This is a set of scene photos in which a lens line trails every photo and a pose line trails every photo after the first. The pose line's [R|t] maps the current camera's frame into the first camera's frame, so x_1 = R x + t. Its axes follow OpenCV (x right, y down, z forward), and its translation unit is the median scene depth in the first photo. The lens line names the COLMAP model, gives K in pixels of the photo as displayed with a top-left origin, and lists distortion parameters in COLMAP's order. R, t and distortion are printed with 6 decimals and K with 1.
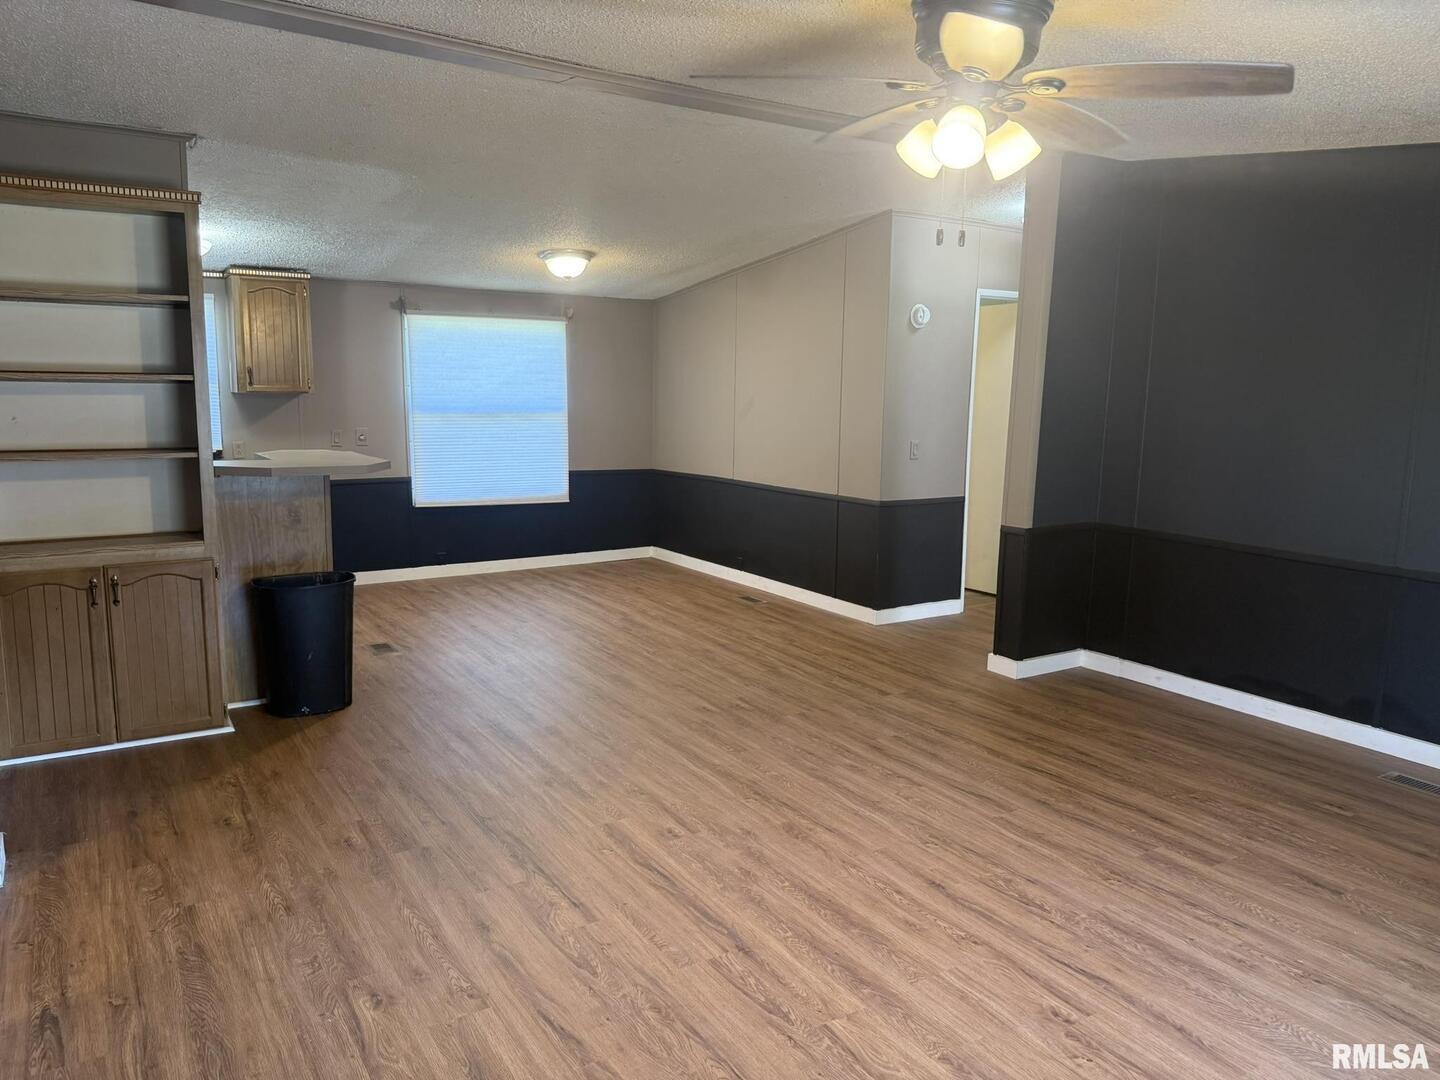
lens RADIAL K [[1002.6, 0, 717.3], [0, 1002.6, 534.6], [0, 0, 1]] dist [0.104475, -0.136498]
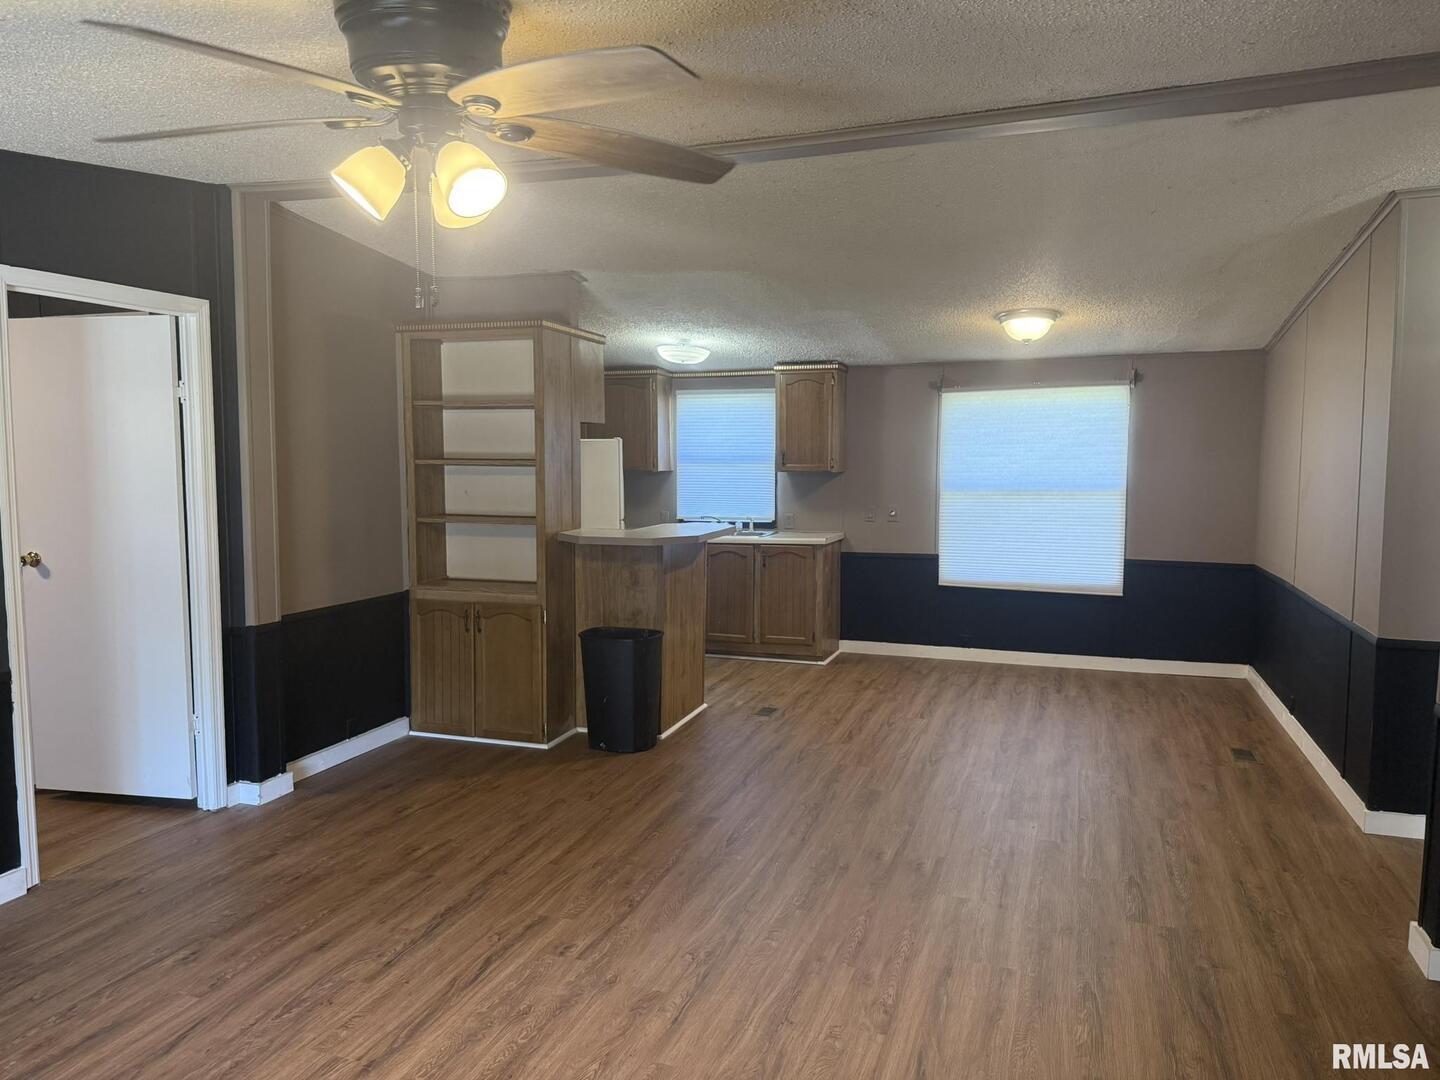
lens RADIAL K [[1002.6, 0, 717.3], [0, 1002.6, 534.6], [0, 0, 1]] dist [0.104475, -0.136498]
pose [[0.612503, 0.049537, -0.788915, 0.588754], [-0.103803, 0.994432, -0.018149, -0.061919], [0.783623, 0.093008, 0.614235, 0.389400]]
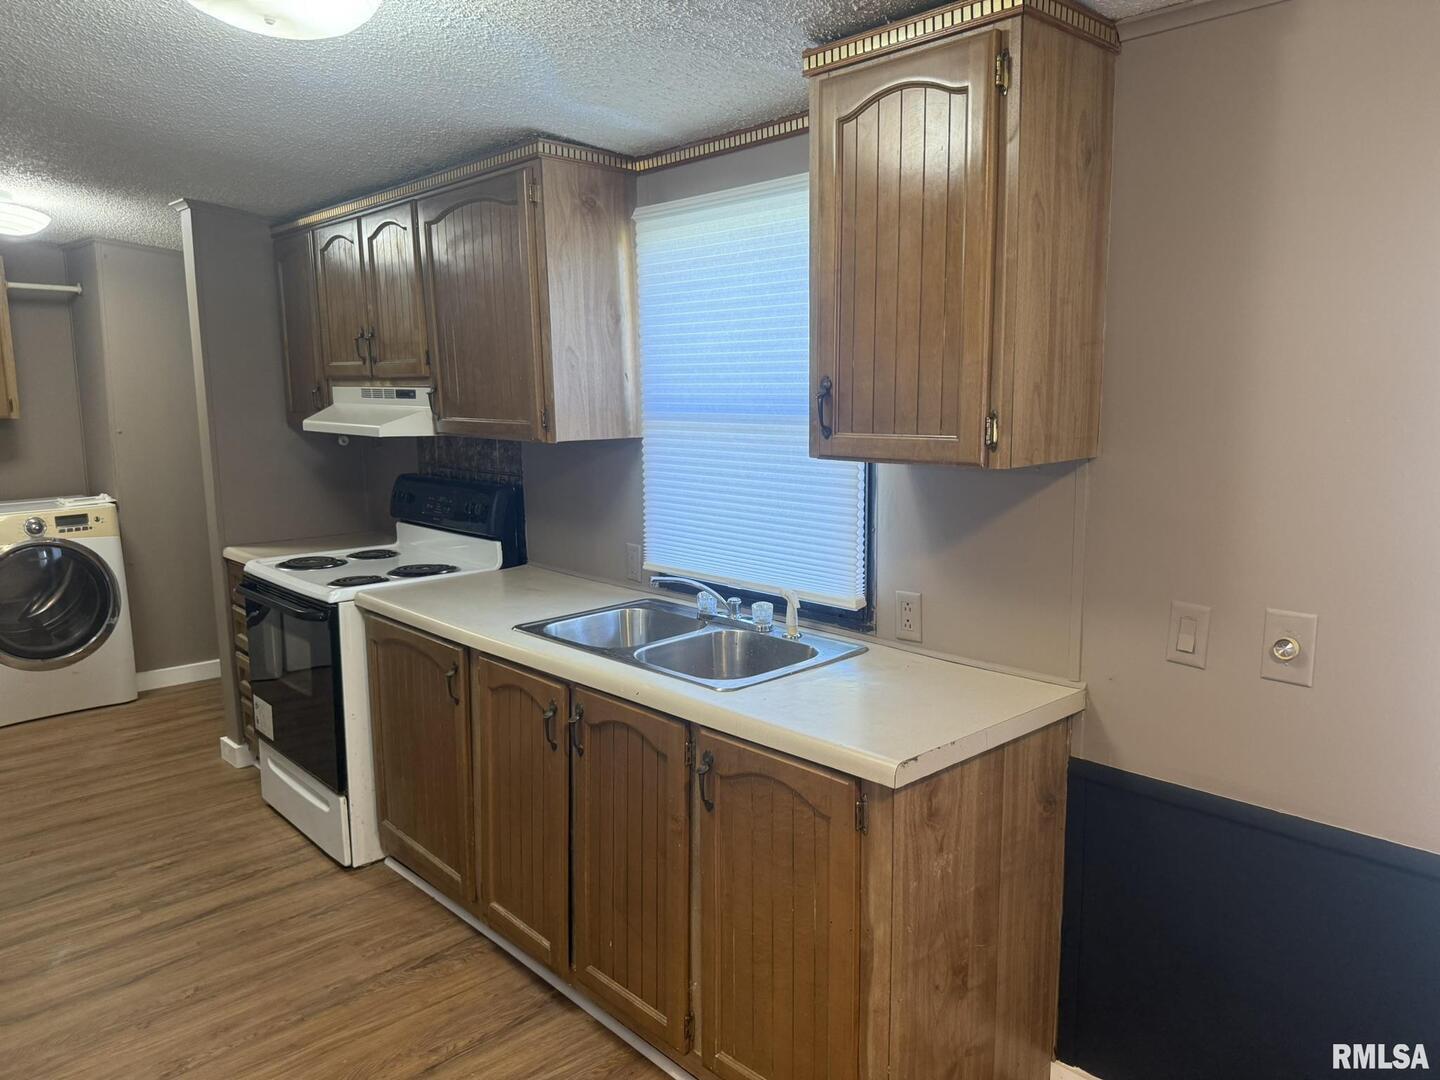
lens RADIAL K [[1014.7, 0, 705.0], [0, 1014.7, 538.0], [0, 0, 1]] dist [0.100779, -0.135411]
pose [[0.170000, 0.139014, -0.975590, -0.239589], [-0.132489, 0.984236, 0.117159, -0.222845], [0.976497, 0.109338, 0.185738, 1.378325]]
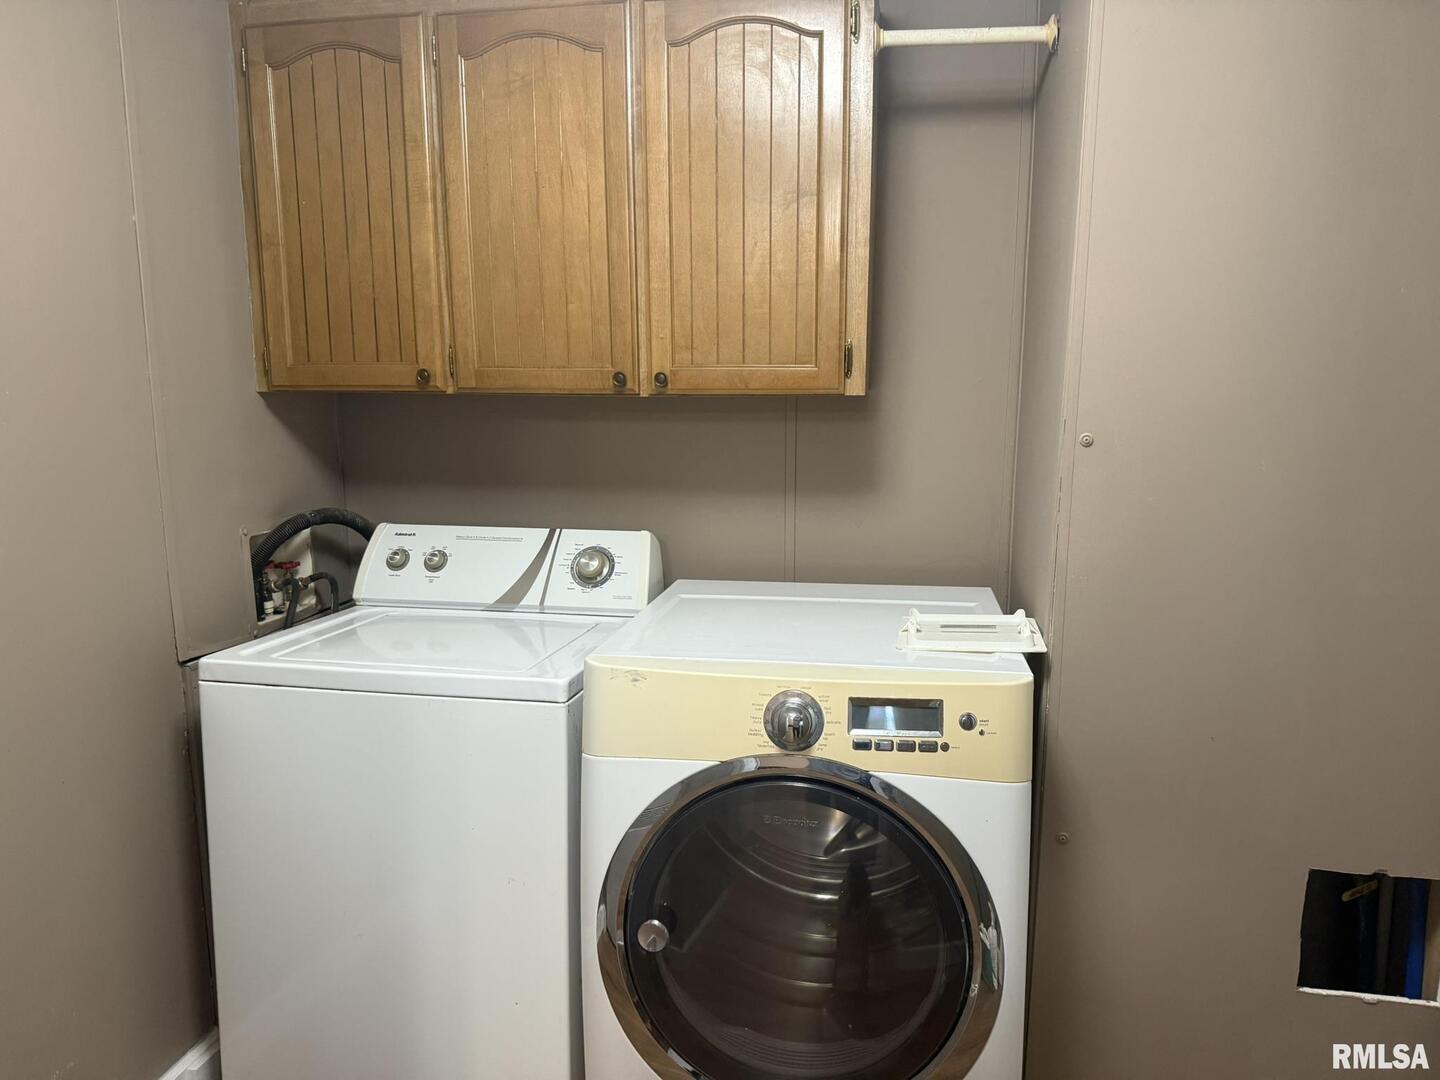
lens RADIAL K [[1002.6, 0, 717.3], [0, 1002.6, 534.6], [0, 0, 1]] dist [0.104475, -0.136498]
pose [[-0.685825, 0.096813, -0.721298, -1.133973], [-0.109482, 0.966108, 0.233770, -0.155383], [0.719484, 0.239295, -0.651982, 1.091397]]
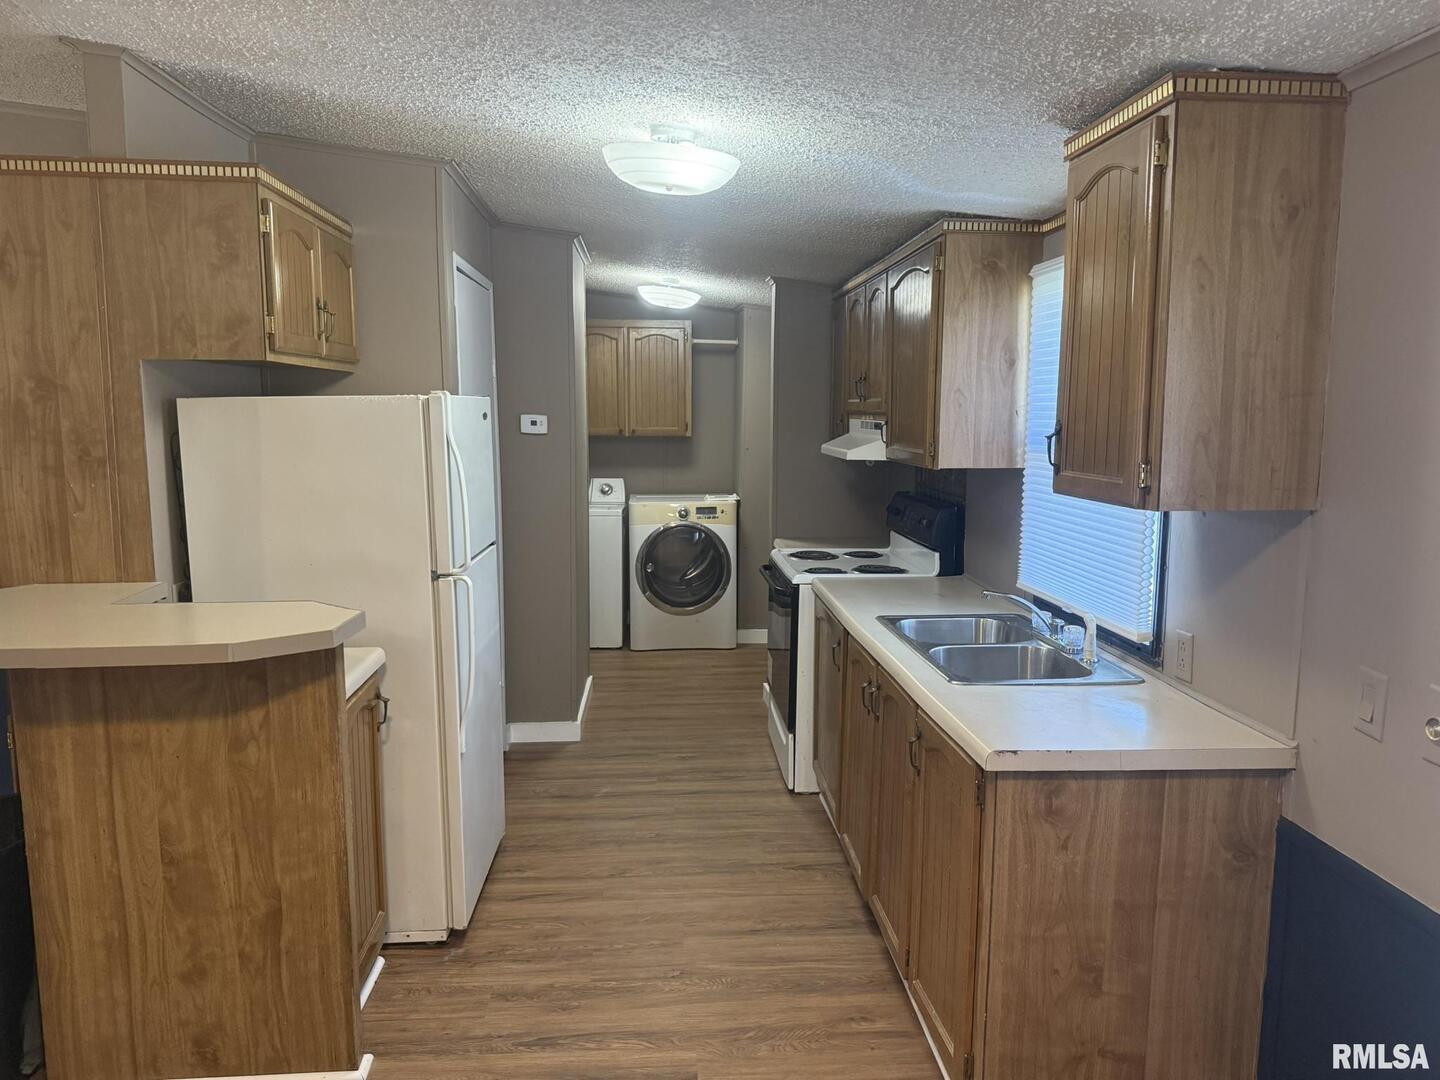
lens RADIAL K [[1002.6, 0, 717.3], [0, 1002.6, 534.6], [0, 0, 1]] dist [0.104475, -0.136498]
pose [[-0.480169, 0.098890, -0.871584, -0.148286], [-0.136717, 0.973045, 0.185721, -0.264675], [0.866456, 0.208338, -0.453706, 1.609966]]
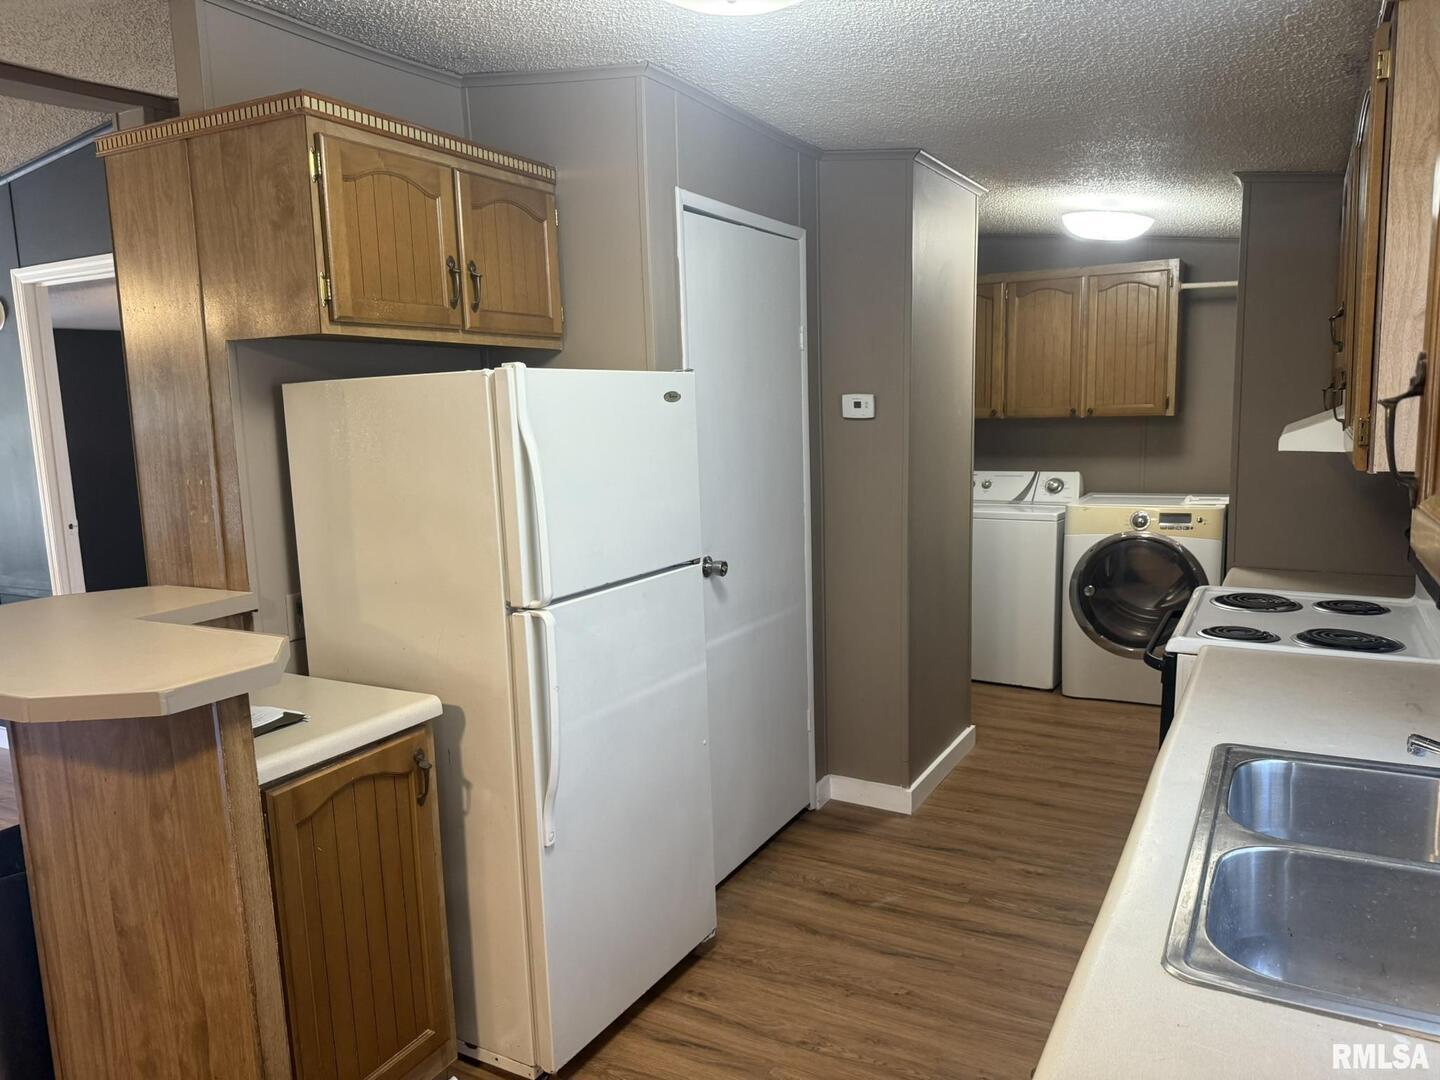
lens RADIAL K [[1011.0, 0, 727.4], [0, 1011.0, 542.1], [0, 0, 1]] dist [0.111567, -0.134055]
pose [[-0.880738, 0.079960, -0.466805, -0.492531], [-0.050428, 0.964208, 0.260306, -0.258944], [0.470912, 0.252801, -0.845183, 1.624699]]
